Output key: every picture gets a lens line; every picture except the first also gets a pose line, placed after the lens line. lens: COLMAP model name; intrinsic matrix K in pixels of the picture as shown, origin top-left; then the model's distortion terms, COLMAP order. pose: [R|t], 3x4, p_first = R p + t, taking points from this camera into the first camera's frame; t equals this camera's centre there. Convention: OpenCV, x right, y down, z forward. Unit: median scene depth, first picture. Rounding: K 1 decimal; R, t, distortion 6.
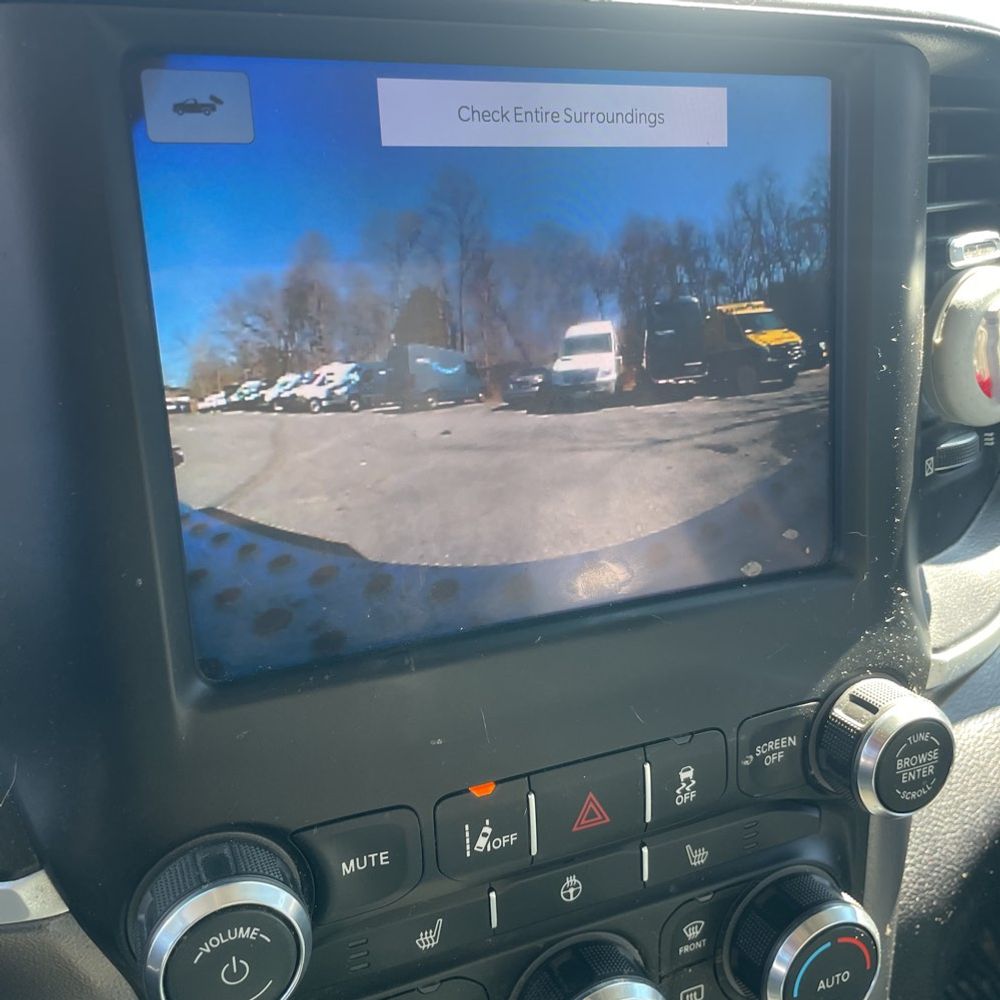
lens RADIAL K [[1006.9, 0, 500.0], [0, 1006.9, 500.0], [0, 0, 1]] dist [0.090655, -0.104662]
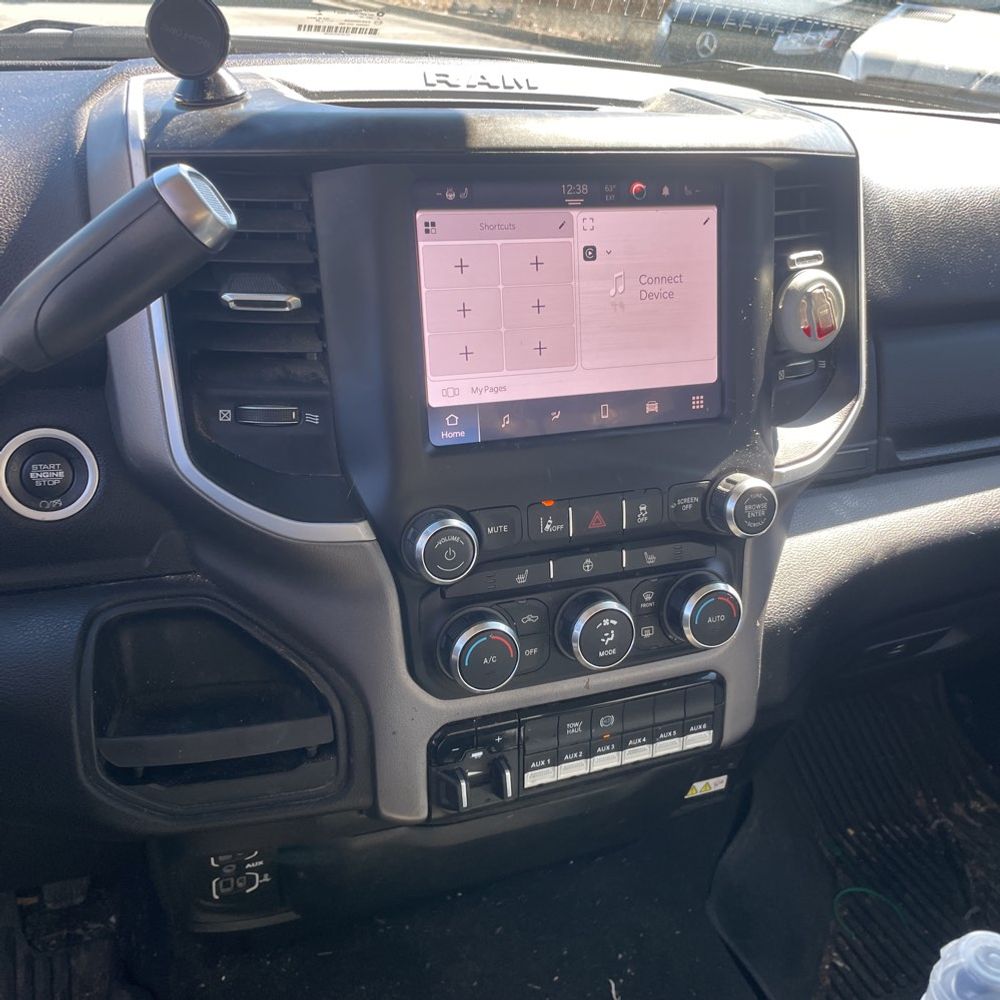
lens RADIAL K [[1006.9, 0, 500.0], [0, 1006.9, 500.0], [0, 0, 1]] dist [0.090655, -0.104662]
pose [[0.999576, 0.010488, -0.027168, -0.054554], [-0.010536, 0.999943, -0.001626, 0.244339], [0.027149, 0.001911, 0.999630, -1.051735]]
